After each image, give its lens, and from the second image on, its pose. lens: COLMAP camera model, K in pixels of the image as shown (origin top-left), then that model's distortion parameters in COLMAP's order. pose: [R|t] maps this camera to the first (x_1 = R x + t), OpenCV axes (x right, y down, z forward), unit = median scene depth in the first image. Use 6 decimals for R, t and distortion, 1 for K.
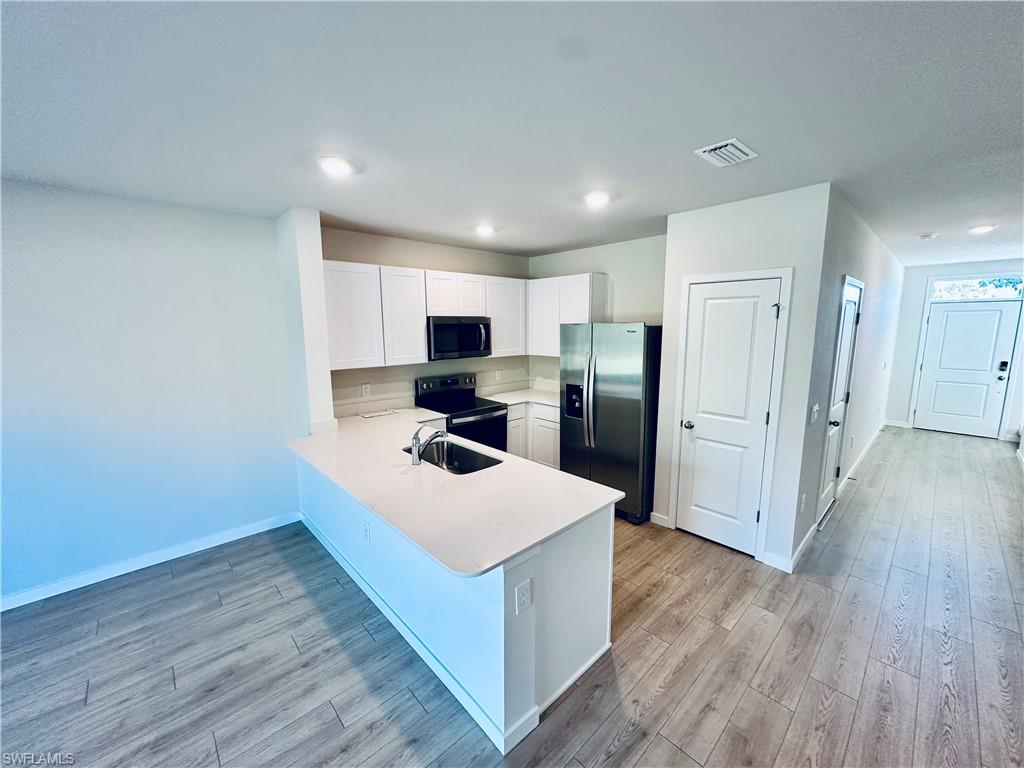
lens RADIAL K [[404.9, 0, 514.4], [0, 404.9, 383.2], [0, 0, 1]] dist [-0.001615, 0.000067]
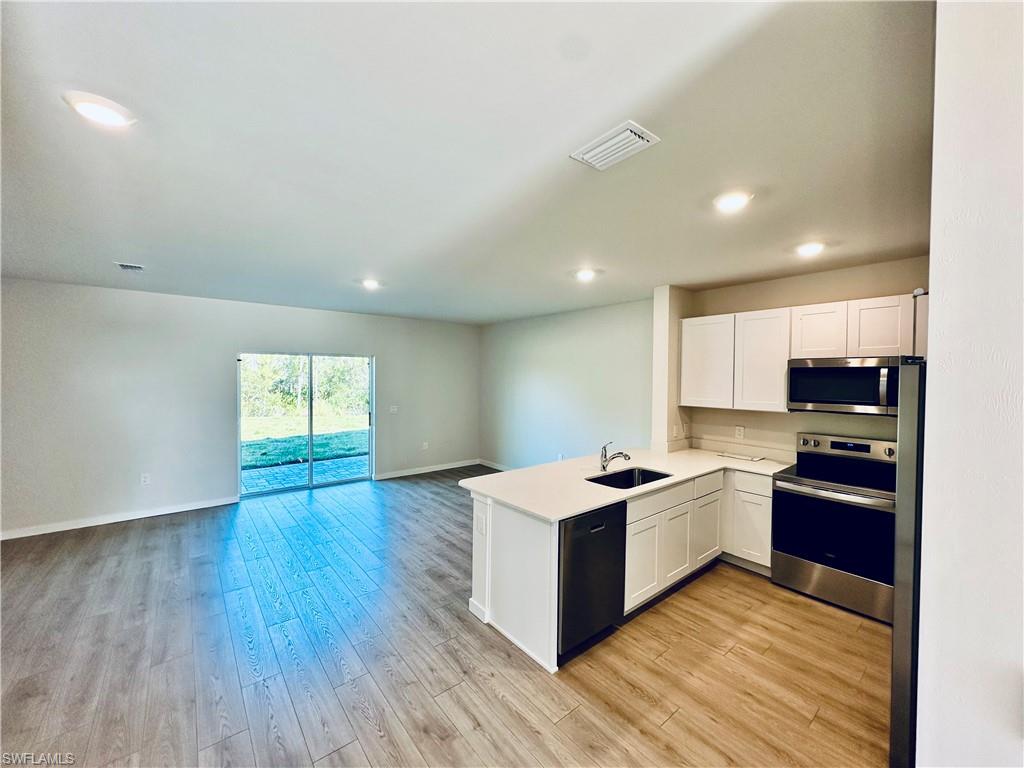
lens RADIAL K [[404.9, 0, 514.4], [0, 404.9, 383.2], [0, 0, 1]] dist [-0.001615, 0.000067]
pose [[-0.067498, 0.022508, -0.997465, 1.200018], [-0.150017, 0.988151, 0.032449, -0.093672], [0.986377, 0.151827, -0.063322, 0.824248]]
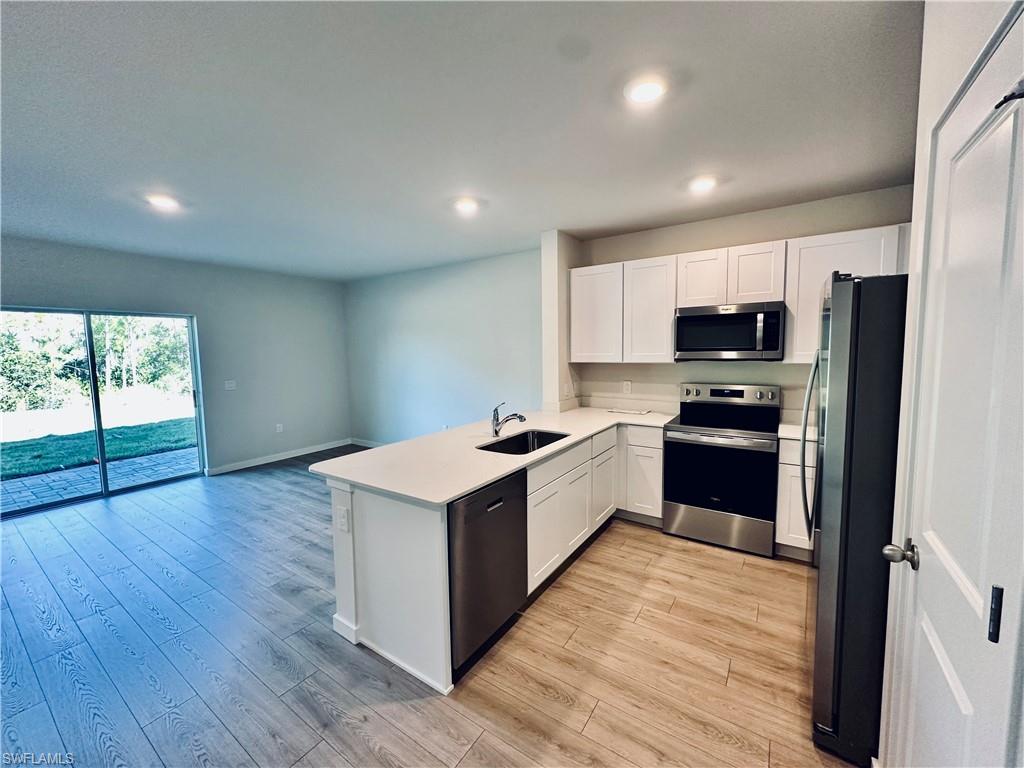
lens RADIAL K [[404.9, 0, 514.4], [0, 404.9, 383.2], [0, 0, 1]] dist [-0.001615, 0.000067]
pose [[0.222488, 0.083173, -0.971381, 0.955900], [-0.124594, 0.990610, 0.056282, -0.025582], [0.966941, 0.108506, 0.230762, 0.842694]]
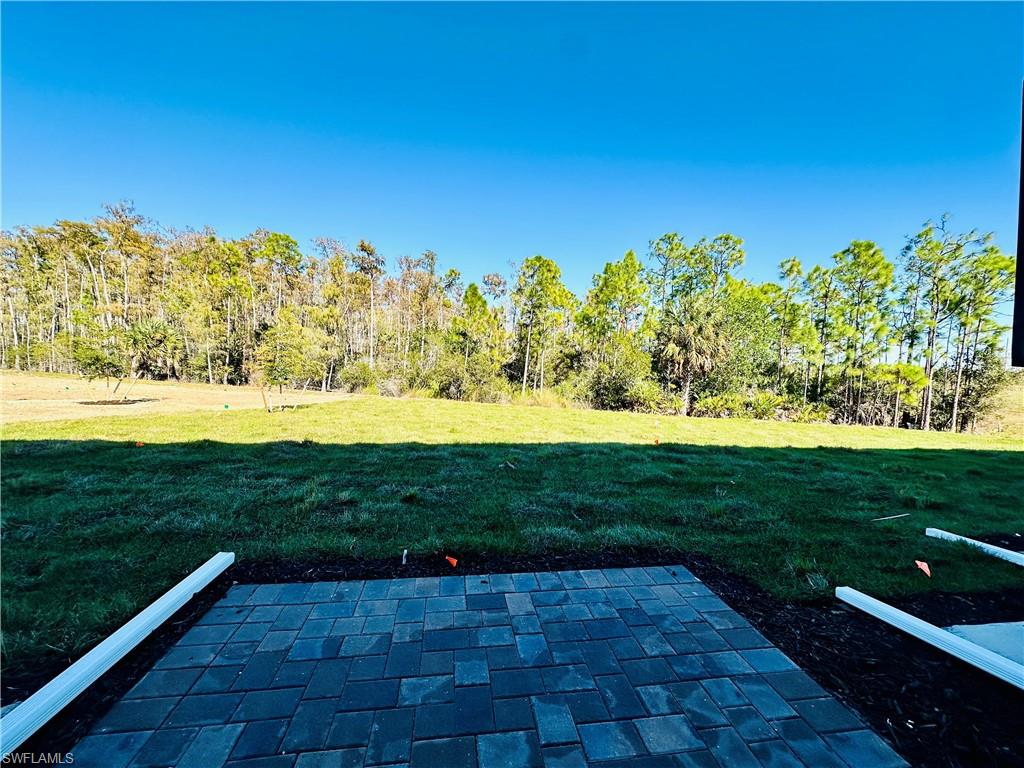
lens RADIAL K [[404.9, 0, 514.4], [0, 404.9, 383.2], [0, 0, 1]] dist [-0.001615, 0.000067]
pose [[-0.569044, 0.022141, -0.822009, -1.464476], [-0.152277, 0.979510, 0.131799, 0.301588], [0.808085, 0.200173, -0.554013, -0.483767]]
